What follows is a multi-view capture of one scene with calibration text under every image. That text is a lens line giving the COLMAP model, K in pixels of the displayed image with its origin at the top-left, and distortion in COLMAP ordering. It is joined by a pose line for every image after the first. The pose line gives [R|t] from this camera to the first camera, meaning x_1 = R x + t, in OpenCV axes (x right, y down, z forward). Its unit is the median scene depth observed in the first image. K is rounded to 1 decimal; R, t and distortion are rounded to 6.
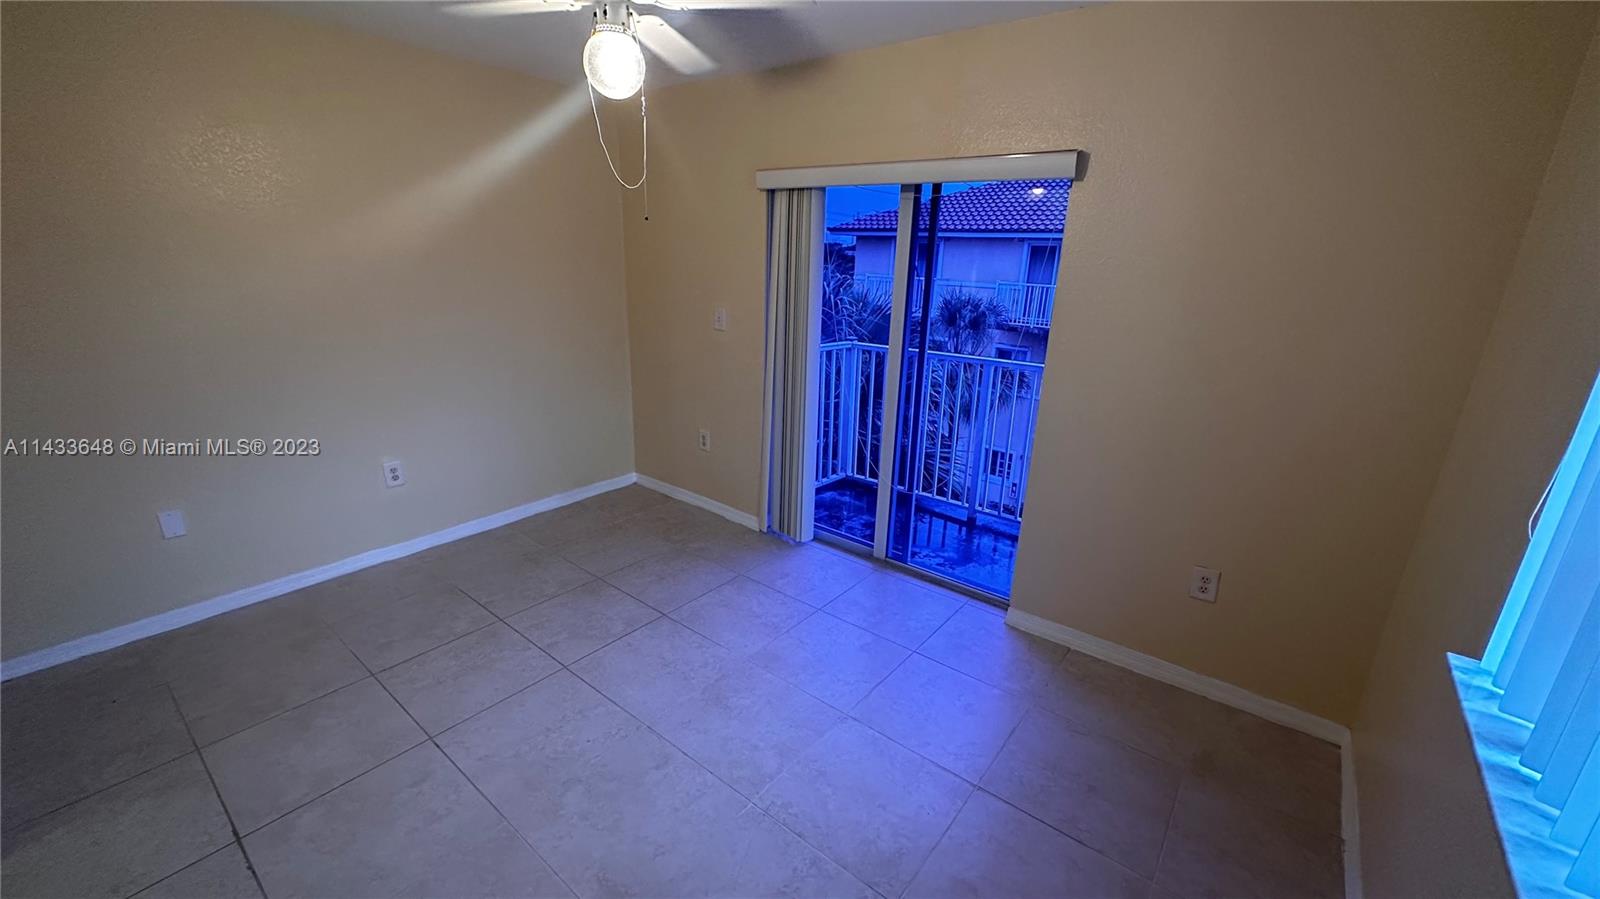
lens RADIAL K [[639.2, 0, 800.0], [0, 639.2, 449.5], [0, 0, 1]] dist [0.001425, 0.000043]
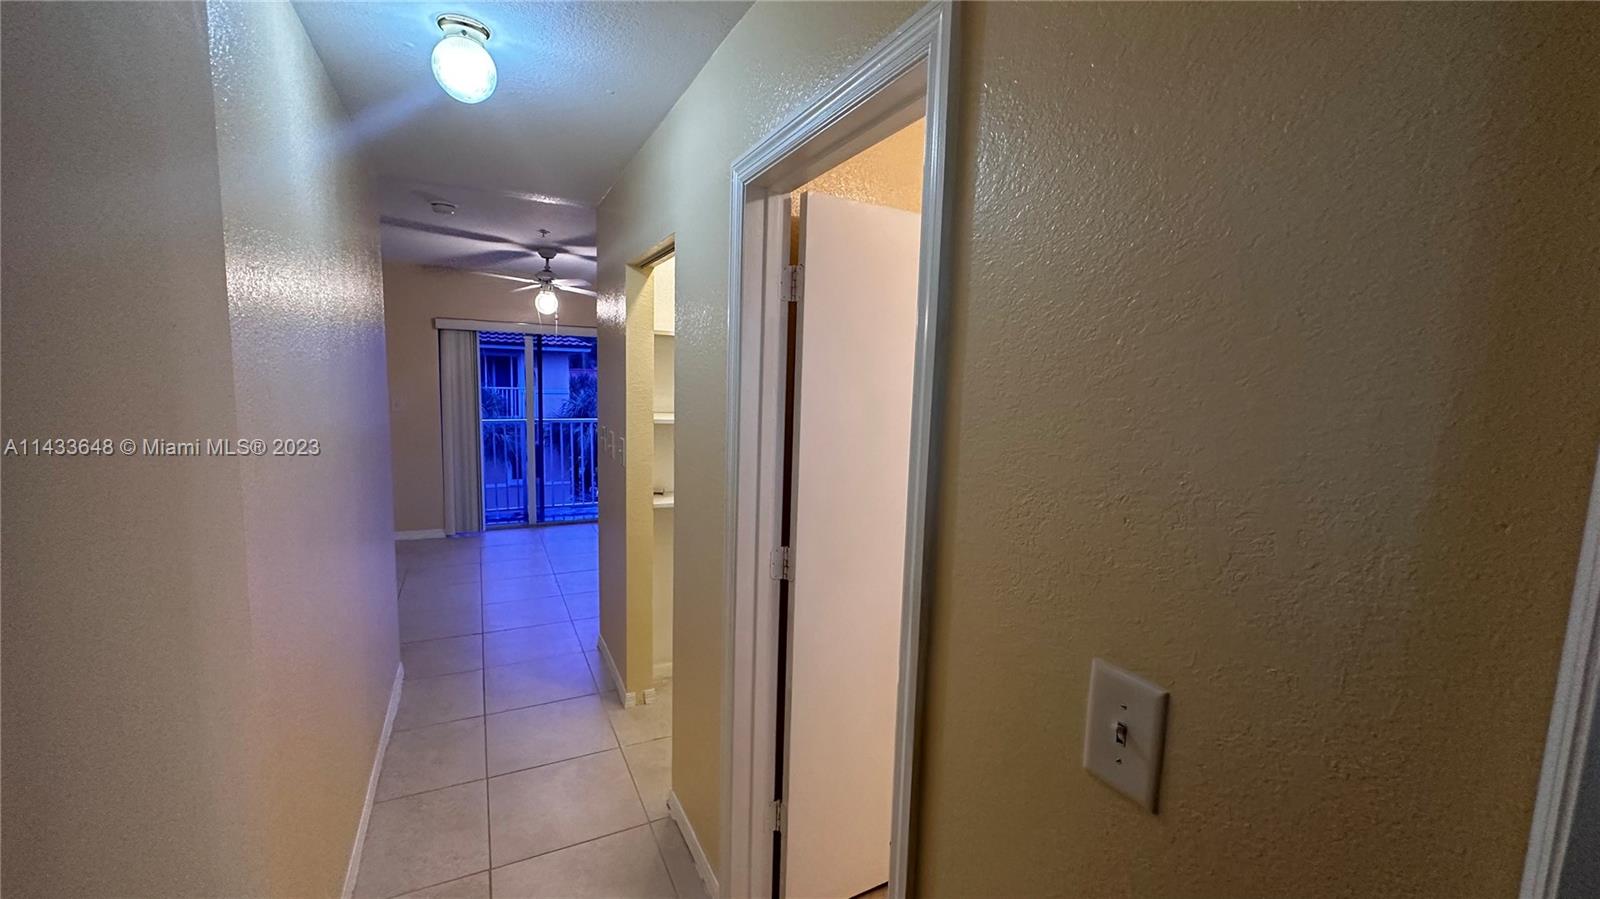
lens RADIAL K [[639.2, 0, 800.0], [0, 639.2, 449.5], [0, 0, 1]] dist [0.001425, 0.000043]
pose [[0.418066, -0.118817, 0.900613, -1.281682], [0.253092, 0.967389, 0.010142, 0.147880], [-0.872448, 0.223698, 0.434504, -0.559595]]
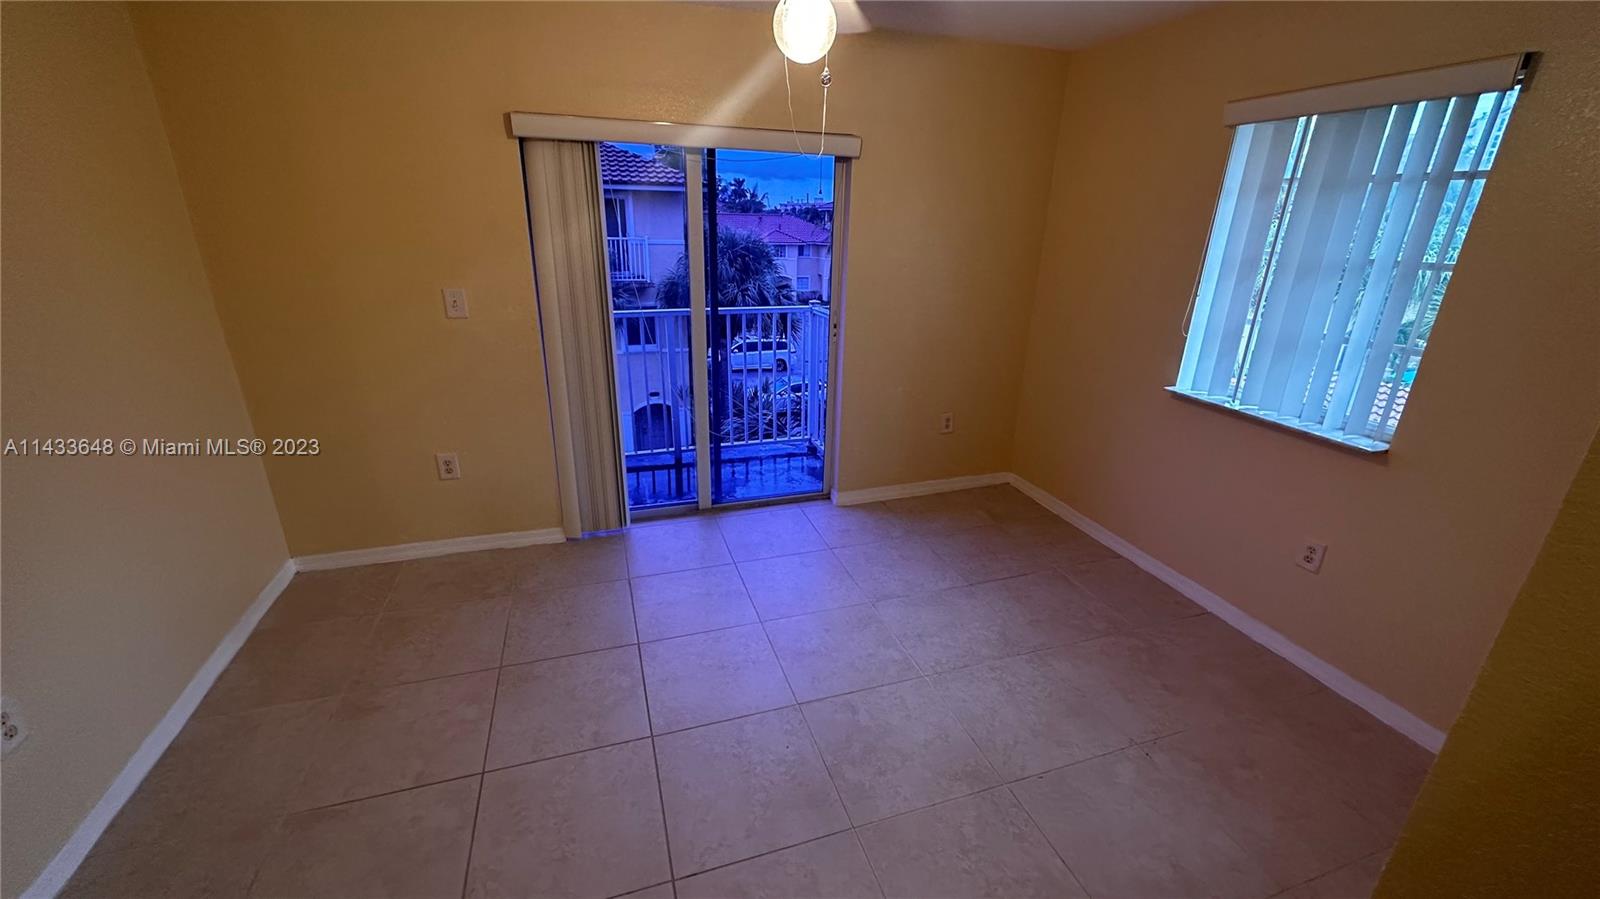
lens RADIAL K [[639.2, 0, 800.0], [0, 639.2, 449.5], [0, 0, 1]] dist [0.001425, 0.000043]
pose [[0.543223, -0.305346, 0.782095, -0.637806], [0.242966, 0.948836, 0.201687, -0.106419], [-0.803664, 0.080461, 0.589618, 0.262562]]
